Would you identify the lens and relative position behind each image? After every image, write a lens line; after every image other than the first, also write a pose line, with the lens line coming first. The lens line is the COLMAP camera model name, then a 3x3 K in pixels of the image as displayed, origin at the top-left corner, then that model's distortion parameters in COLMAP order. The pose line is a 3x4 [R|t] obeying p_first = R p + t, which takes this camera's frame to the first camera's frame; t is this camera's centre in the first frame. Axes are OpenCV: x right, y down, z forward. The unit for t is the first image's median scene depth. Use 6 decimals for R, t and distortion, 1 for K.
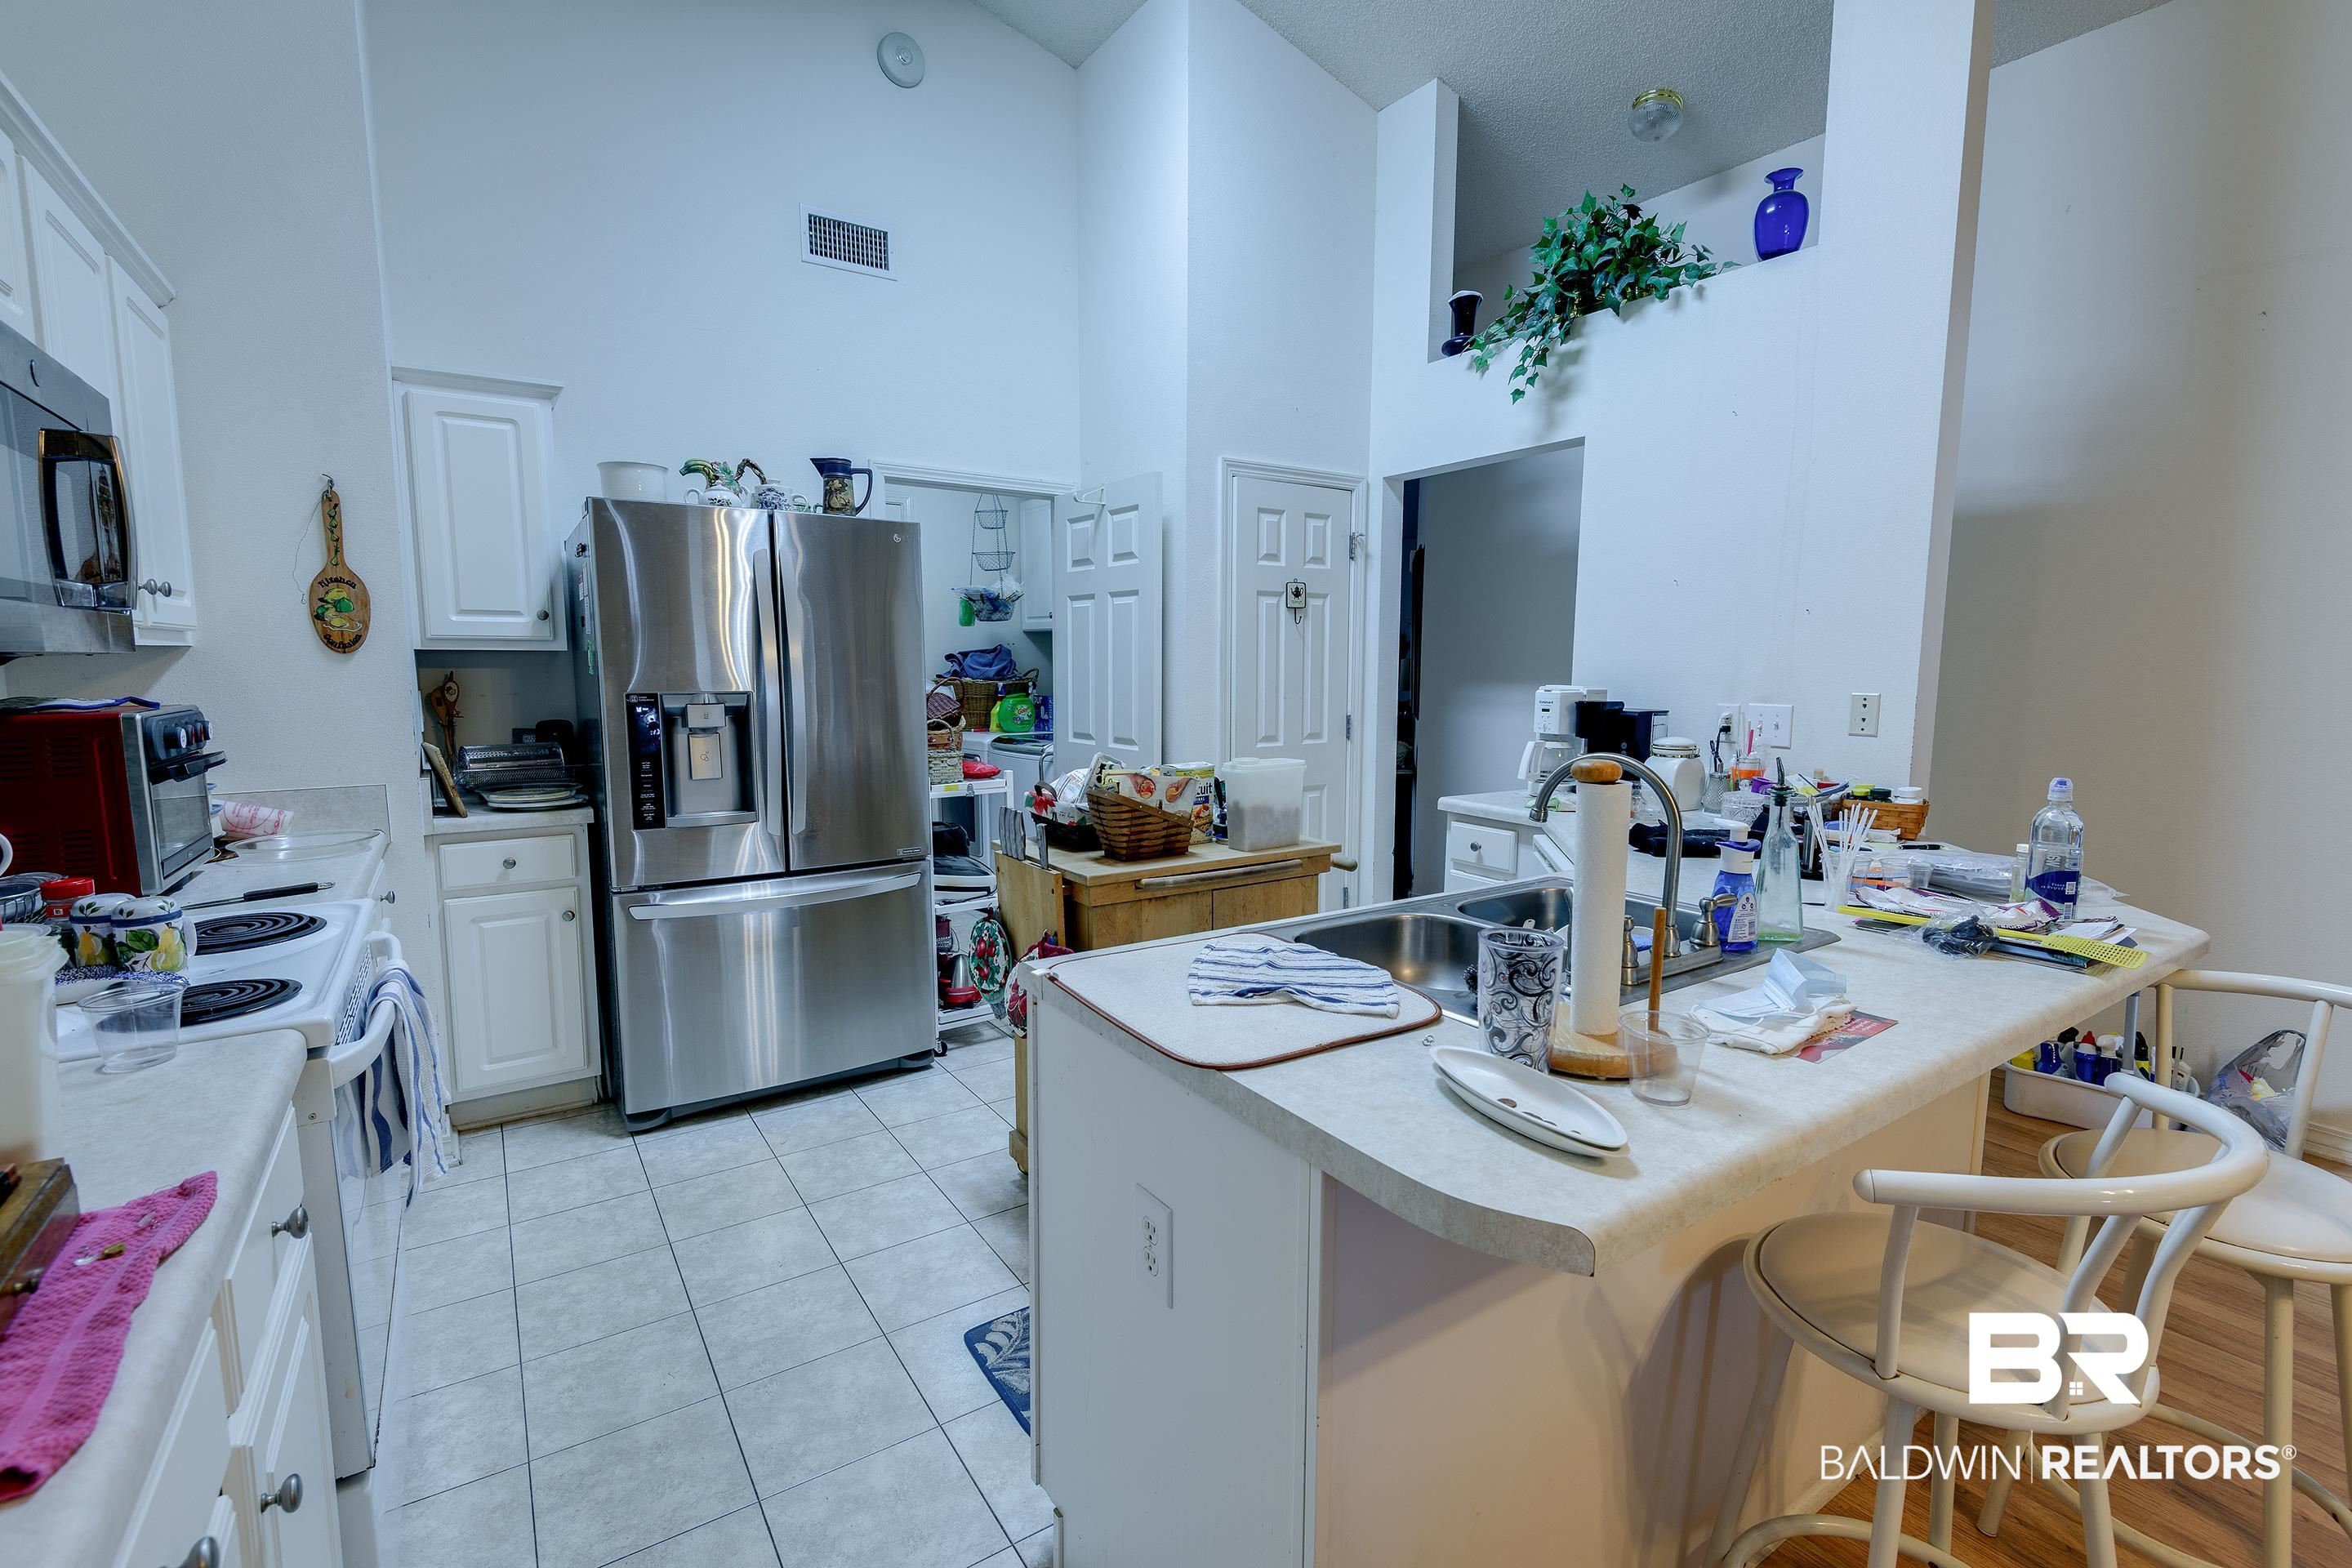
lens RADIAL K [[1061.1, 0, 1190.1], [0, 1061.1, 779.8], [0, 0, 1]] dist [0.000424, -0.000553]
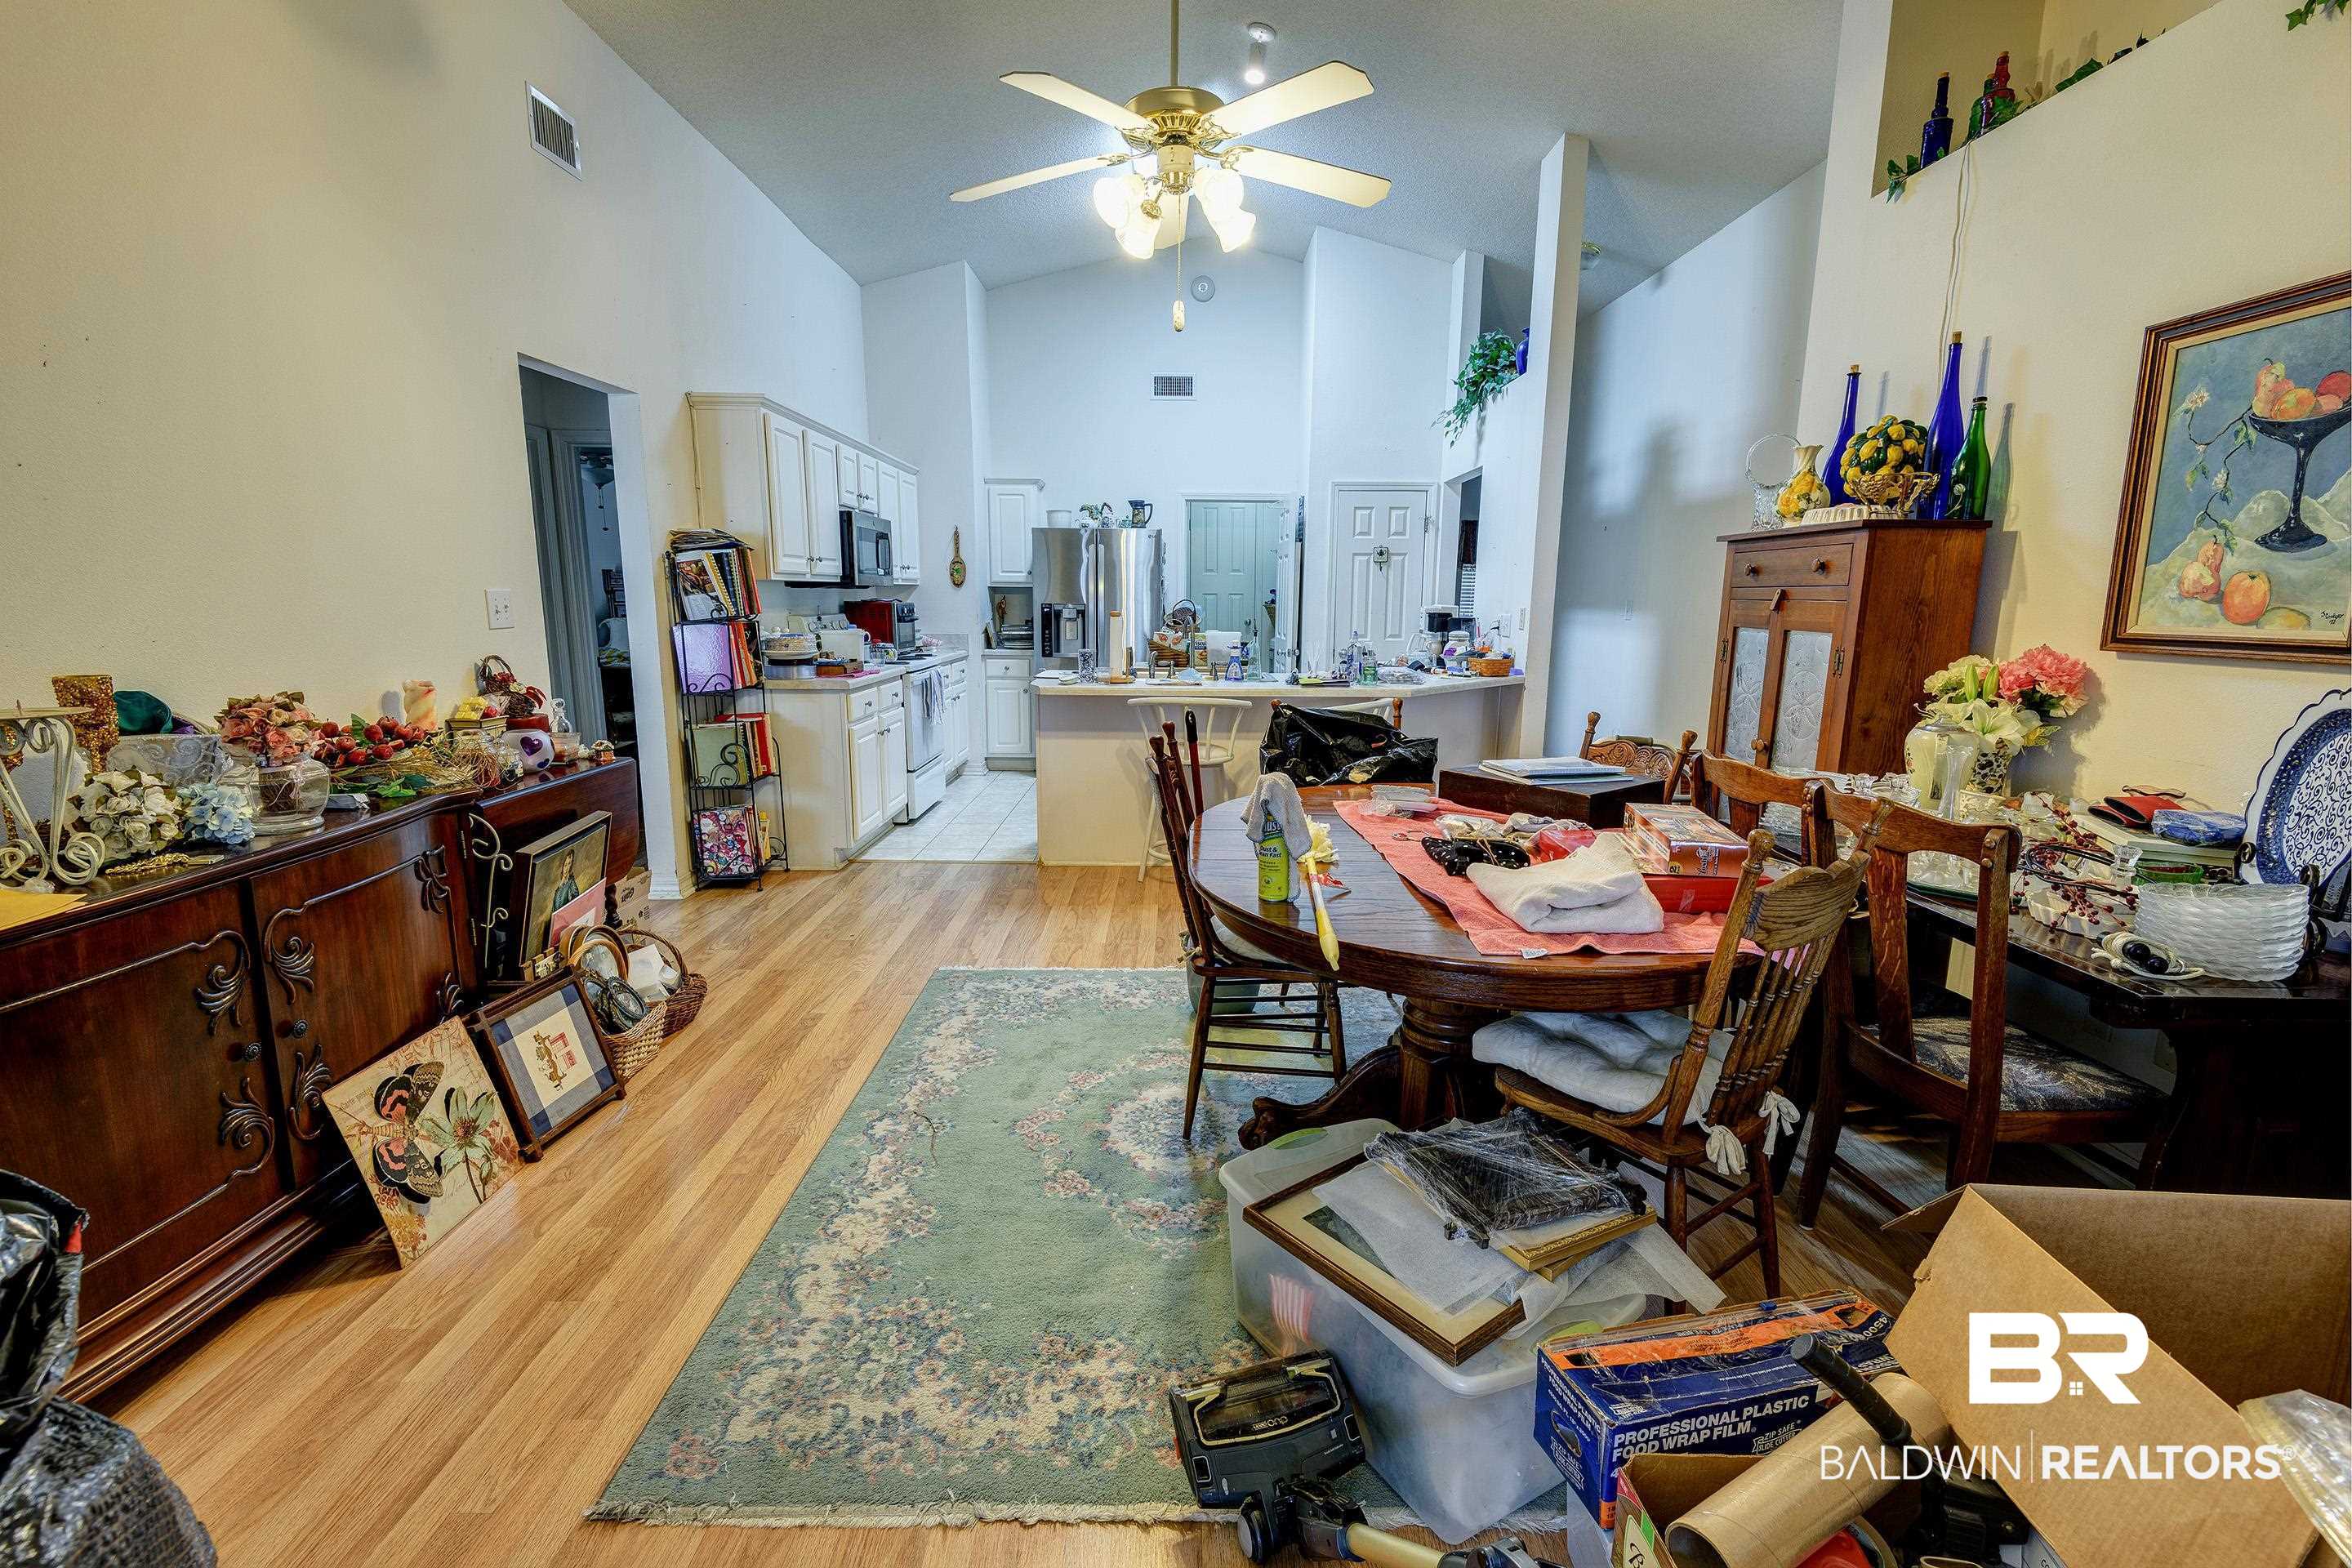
lens RADIAL K [[1061.1, 0, 1169.3], [0, 1061.1, 778.5], [0, 0, 1]] dist [0.000424, -0.000553]
pose [[0.814986, 0.098307, -0.571081, 1.185409], [-0.069760, 0.994982, 0.071724, 0.130022], [0.575266, -0.018616, 0.817754, -0.898326]]
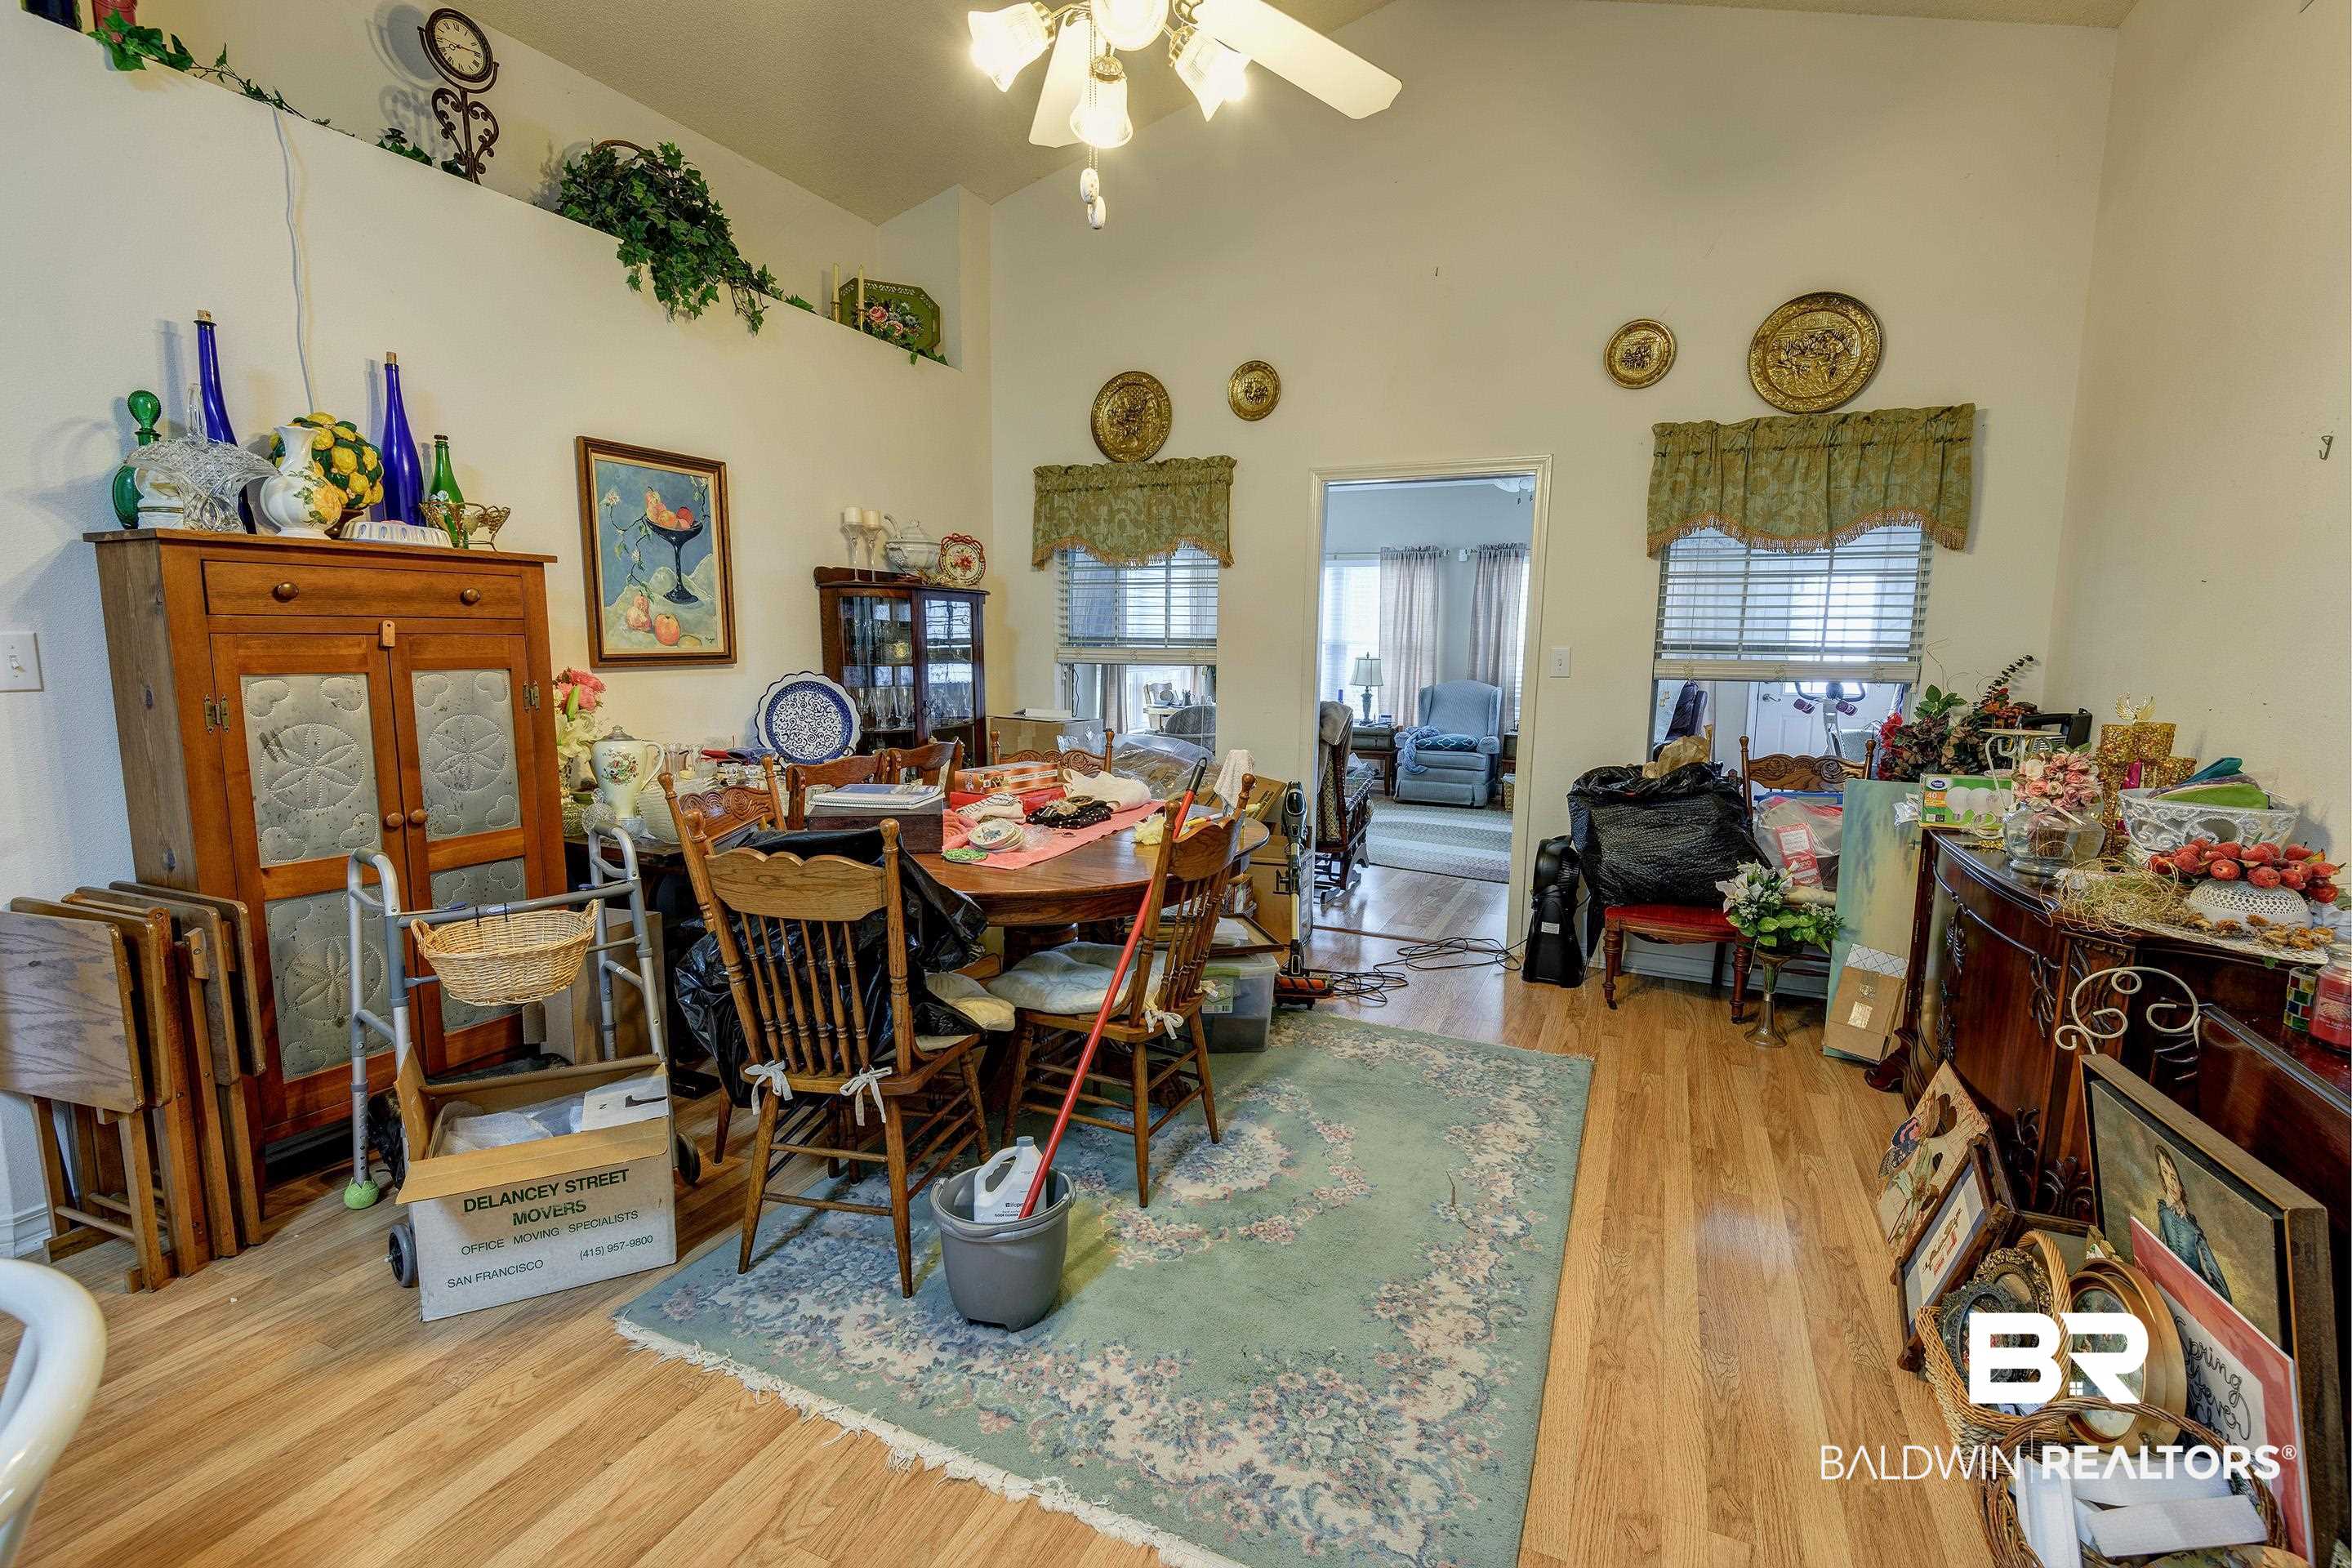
lens RADIAL K [[1061.1, 0, 1180.5], [0, 1061.1, 796.1], [0, 0, 1]] dist [0.000424, -0.000553]
pose [[-0.517226, -0.144275, 0.843601, -1.465041], [0.088143, 0.971468, 0.220185, -0.208552], [-0.851298, 0.188243, -0.489751, 1.647424]]
